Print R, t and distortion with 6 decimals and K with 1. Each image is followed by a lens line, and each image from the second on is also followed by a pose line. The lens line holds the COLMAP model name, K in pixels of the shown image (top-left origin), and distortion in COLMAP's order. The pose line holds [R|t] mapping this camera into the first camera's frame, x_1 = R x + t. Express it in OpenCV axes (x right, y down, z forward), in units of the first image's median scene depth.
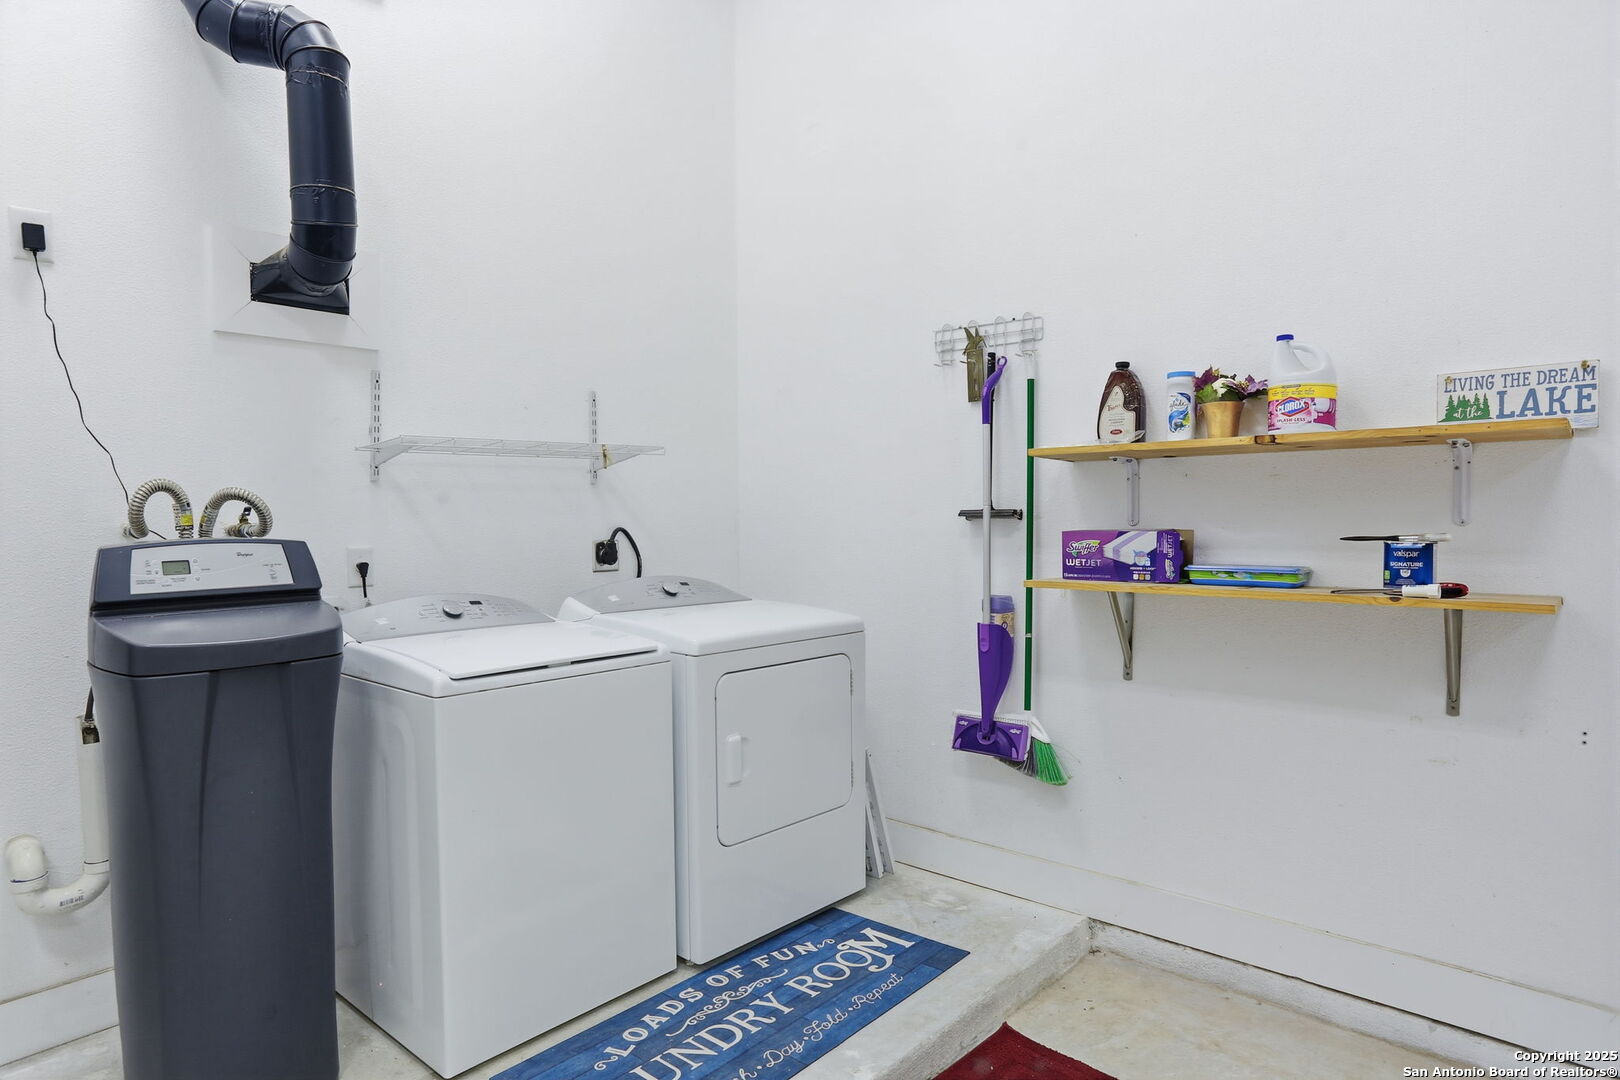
lens RADIAL K [[1006.0, 0, 810.0], [0, 1006.0, 540.0], [0, 0, 1]] dist [-0.047518, -0.000581]
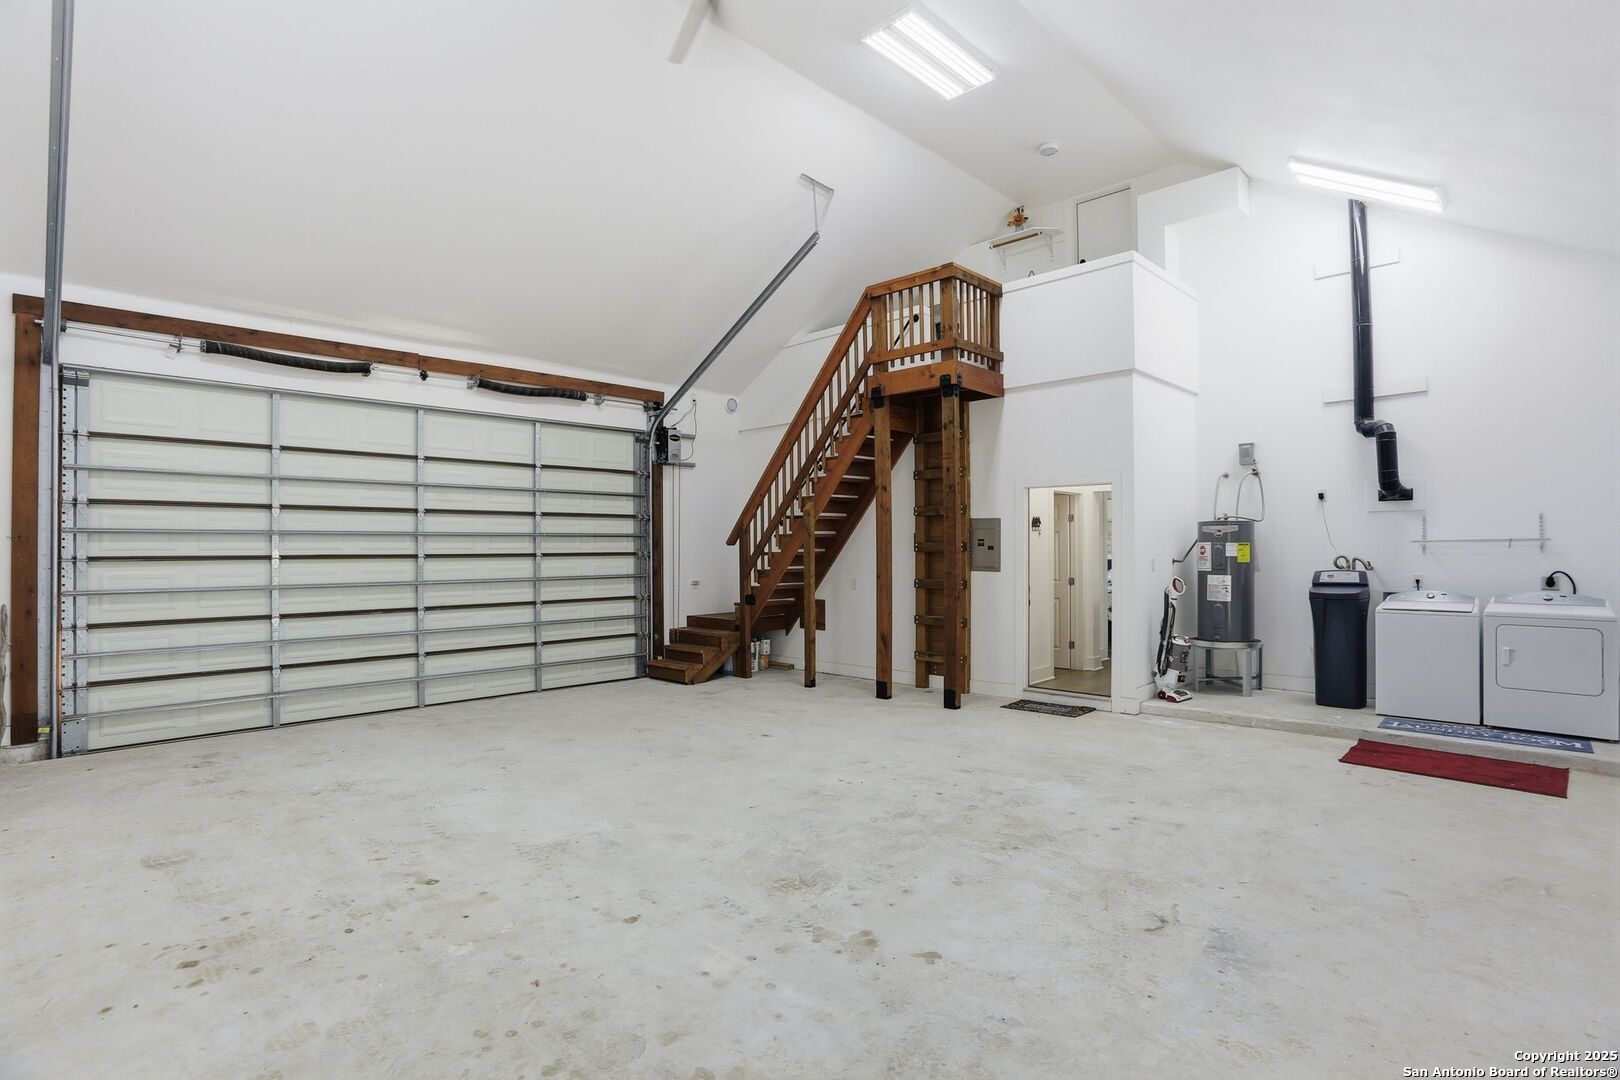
lens RADIAL K [[794.6, 0, 810.0], [0, 794.6, 540.0], [0, 0, 1]] dist [-0.079994, 0.036133]
pose [[-0.012818, -0.000614, -0.999918, 1.960593], [-0.021324, 0.999773, -0.000340, -0.057526], [0.999690, 0.021318, -0.012828, -0.862977]]
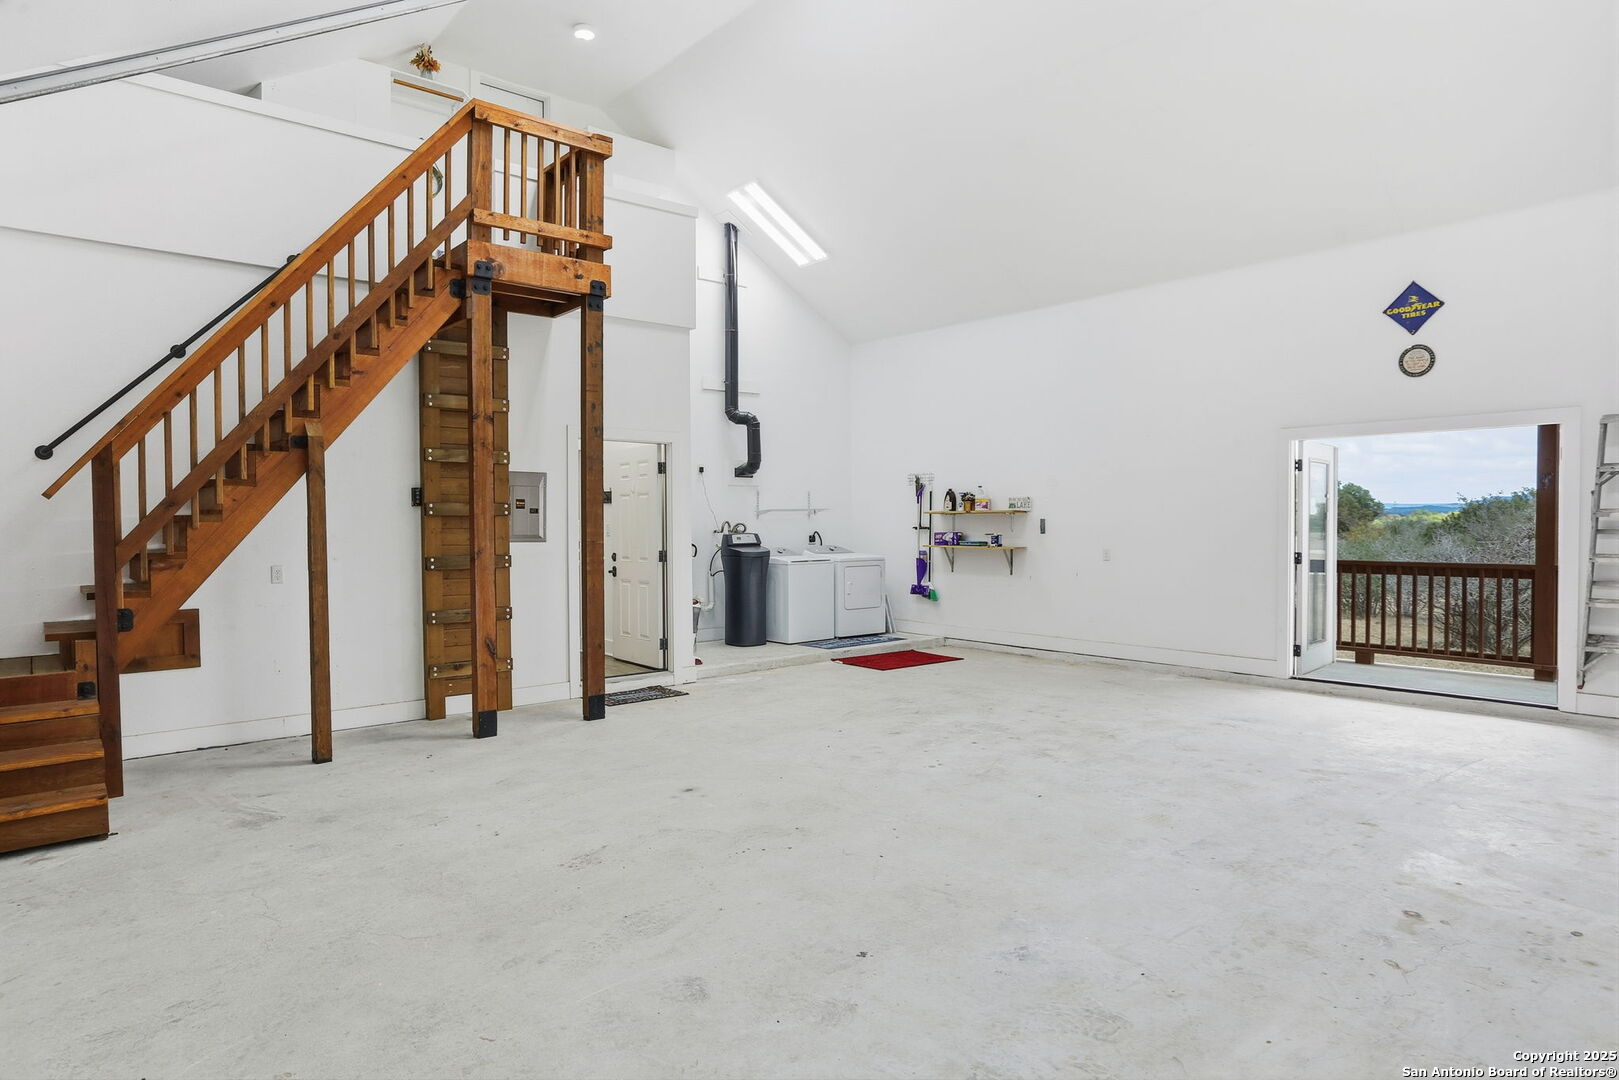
lens RADIAL K [[910.6, 0, 809.5], [0, 910.6, 540.0], [0, 0, 1]] dist [-0.062219, 0.036939]
pose [[0.992844, 0.007004, -0.119214, 0.196755], [-0.007442, 0.999967, -0.003230, 0.035033], [0.119188, 0.004094, 0.992863, -2.589502]]
